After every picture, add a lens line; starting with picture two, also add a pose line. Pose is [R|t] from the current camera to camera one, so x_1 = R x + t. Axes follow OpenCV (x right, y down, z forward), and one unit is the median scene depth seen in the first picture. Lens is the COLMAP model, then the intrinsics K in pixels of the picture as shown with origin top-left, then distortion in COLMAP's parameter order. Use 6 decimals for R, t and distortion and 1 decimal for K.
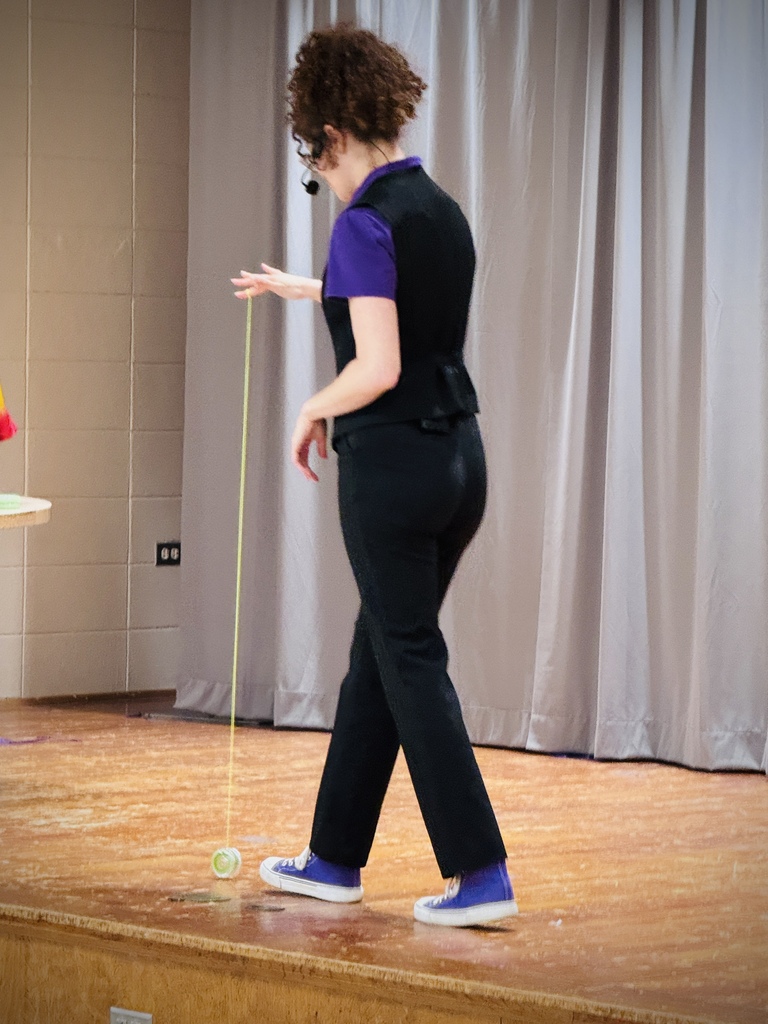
lens RADIAL K [[4171.5, 0, 384.0], [0, 4171.5, 512.0], [0, 0, 1]] dist [0.318087, 1.812771]
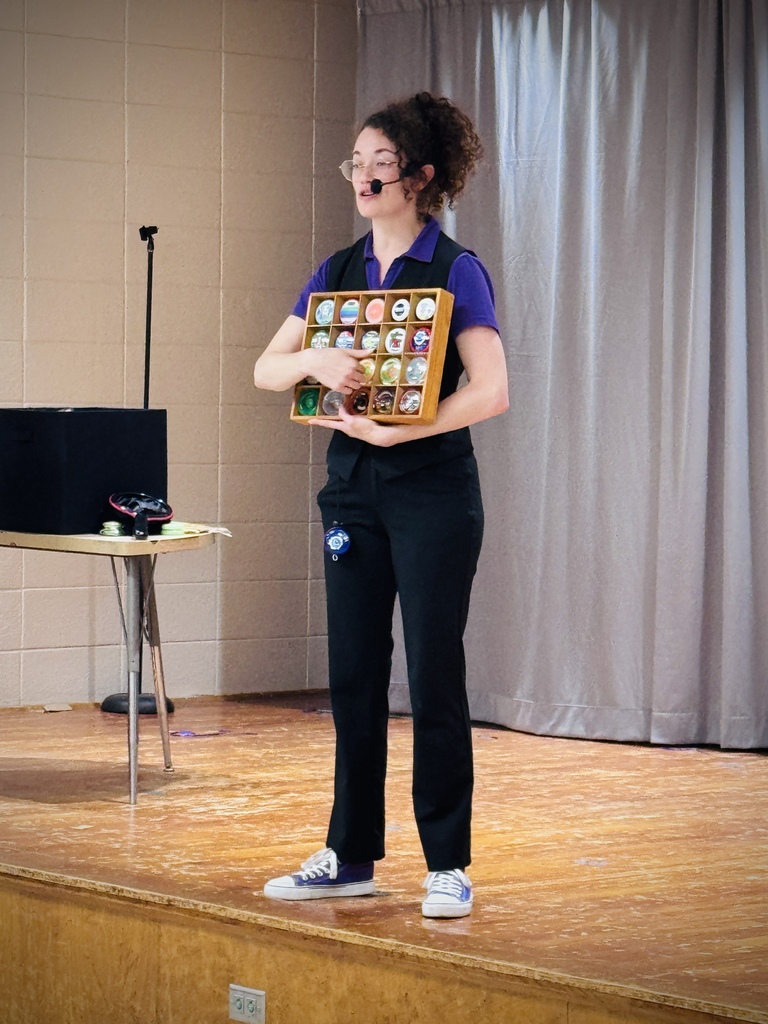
lens RADIAL K [[3417.7, 0, 402.1], [0, 3417.7, 512.6], [0, 0, 1]] dist [0.155718, 0.599587]
pose [[0.998484, -0.002486, -0.054991, 0.027439], [0.002204, 0.999984, -0.005194, -0.001890], [0.055003, 0.005065, 0.998473, 0.083830]]
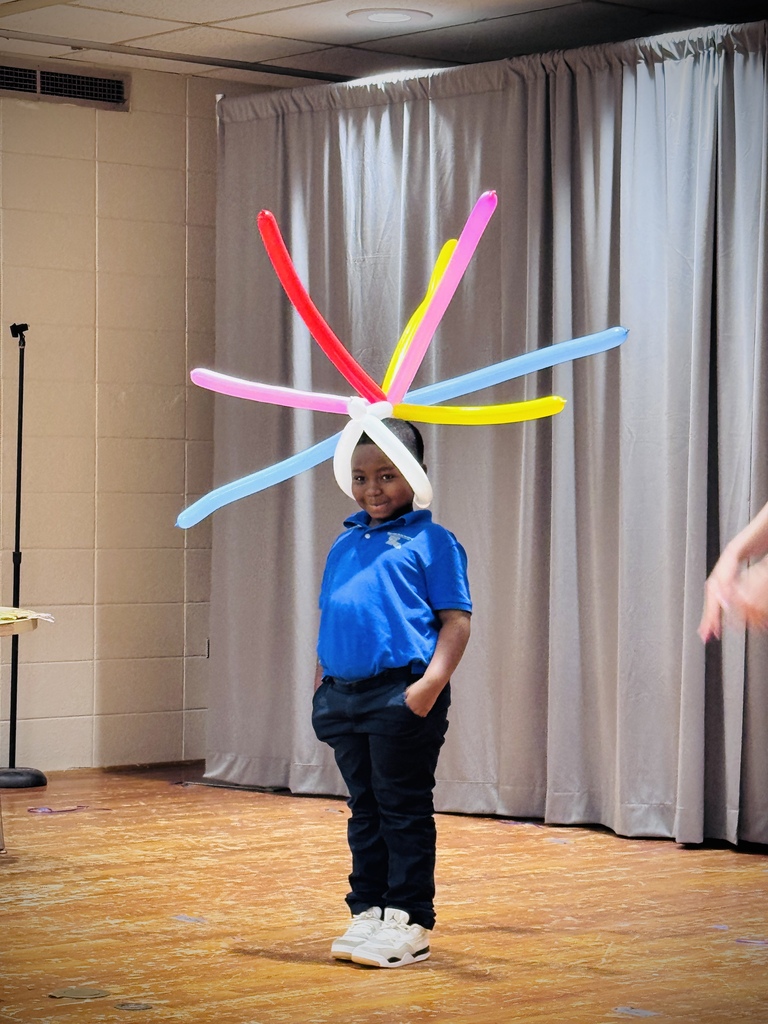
lens RADIAL K [[2815.2, 0, 384.0], [0, 2815.2, 512.0], [0, 0, 1]] dist [0.160346, 0.734030]
pose [[0.998472, -0.009101, -0.054511, 0.069583], [0.007401, 0.999482, -0.031309, -0.006156], [0.054768, 0.030858, 0.998022, 0.272922]]
